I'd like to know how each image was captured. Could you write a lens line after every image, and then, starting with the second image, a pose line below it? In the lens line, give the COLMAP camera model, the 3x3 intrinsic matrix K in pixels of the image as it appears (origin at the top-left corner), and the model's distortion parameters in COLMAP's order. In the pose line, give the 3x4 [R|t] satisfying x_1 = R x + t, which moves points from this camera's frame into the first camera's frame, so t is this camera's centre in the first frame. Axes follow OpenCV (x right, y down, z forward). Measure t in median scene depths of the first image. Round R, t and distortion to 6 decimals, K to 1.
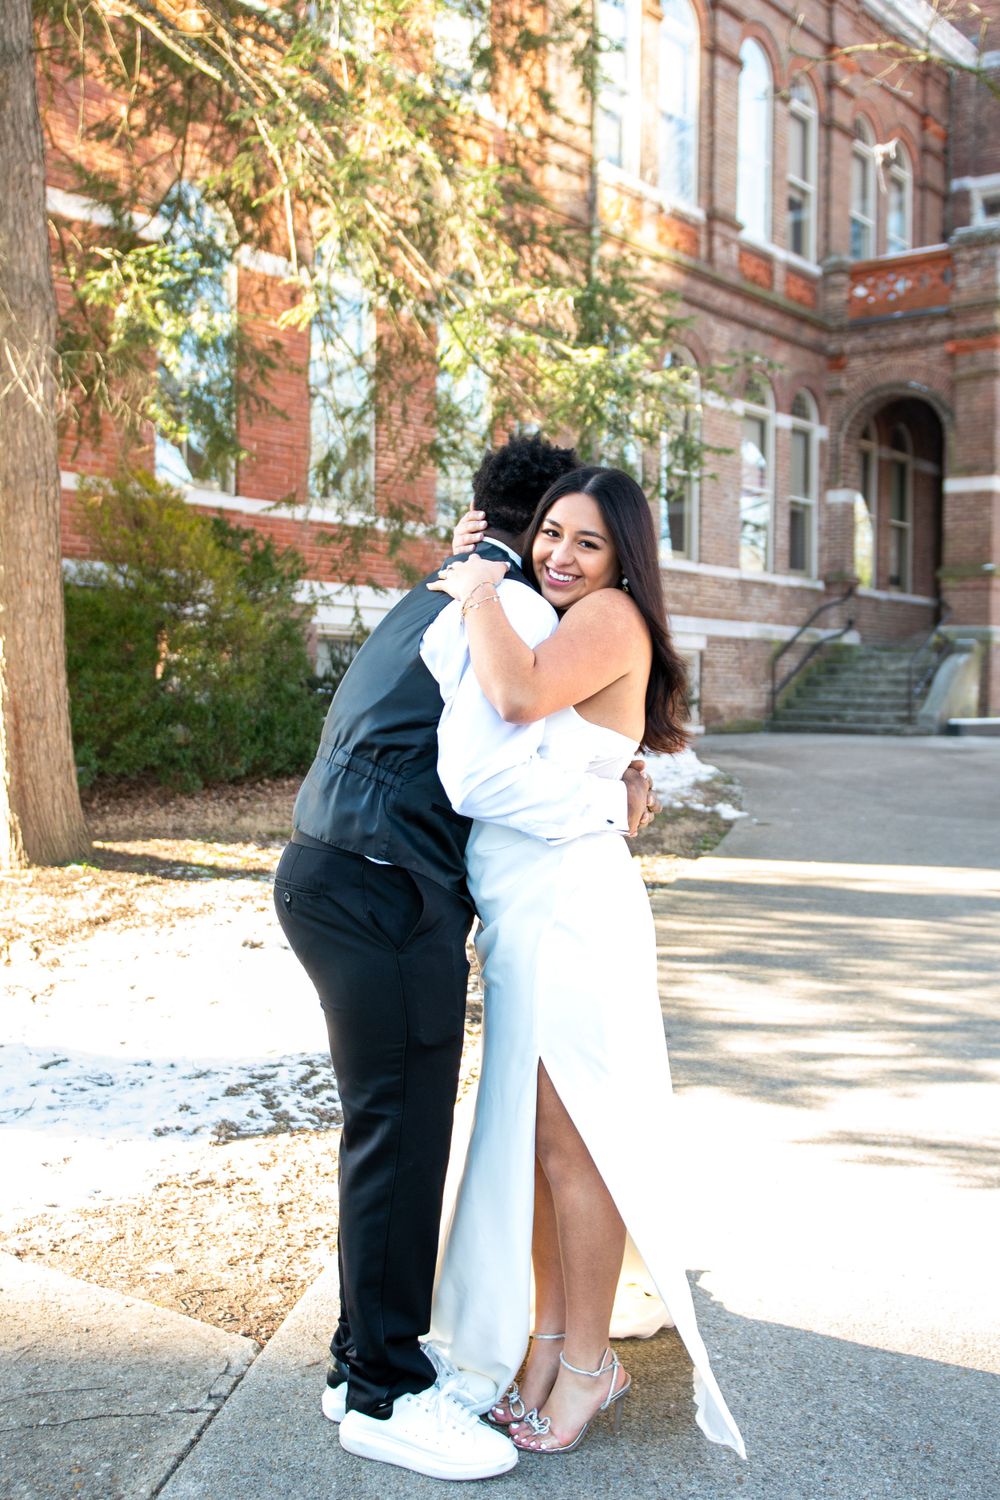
lens RADIAL K [[1615.5, 0, 500.0], [0, 1615.5, 750.0], [0, 0, 1]] dist [-0.038343, -0.017830]
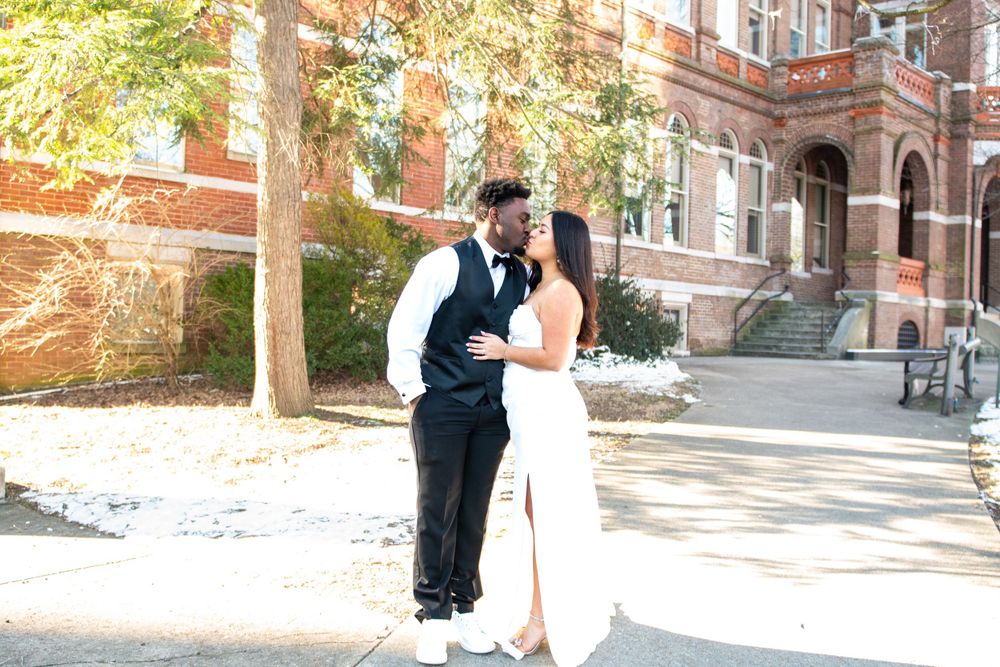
lens RADIAL K [[1077.0, 0, 492.9], [0, 1077.0, 338.8], [0, 0, 1]] dist [-0.038343, -0.017830]
pose [[0.997112, 0.017914, -0.073796, 0.018558], [-0.019965, 0.999432, -0.027151, 0.009860], [0.073268, 0.028546, 0.996904, -0.112790]]
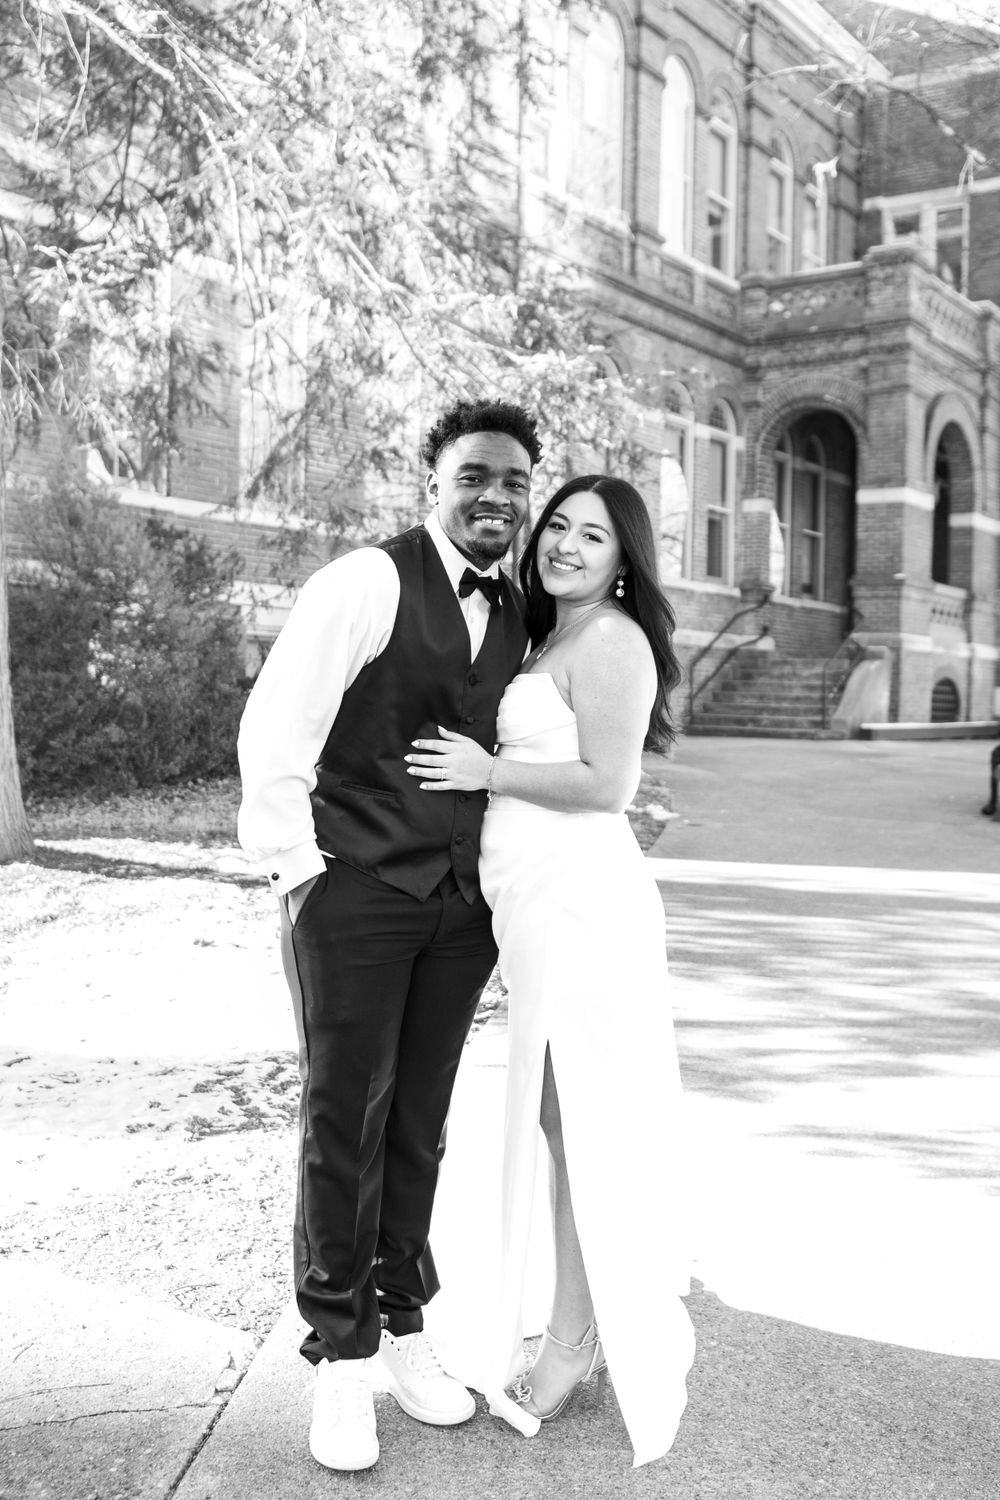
lens RADIAL K [[1593.7, 0, 500.0], [0, 1593.7, 750.0], [0, 0, 1]] dist [-0.039946, -0.021920]
pose [[0.998315, 0.005729, 0.057749, -0.016273], [-0.005644, 0.999983, -0.001646, 0.000819], [-0.057757, 0.001317, 0.998330, 0.000599]]
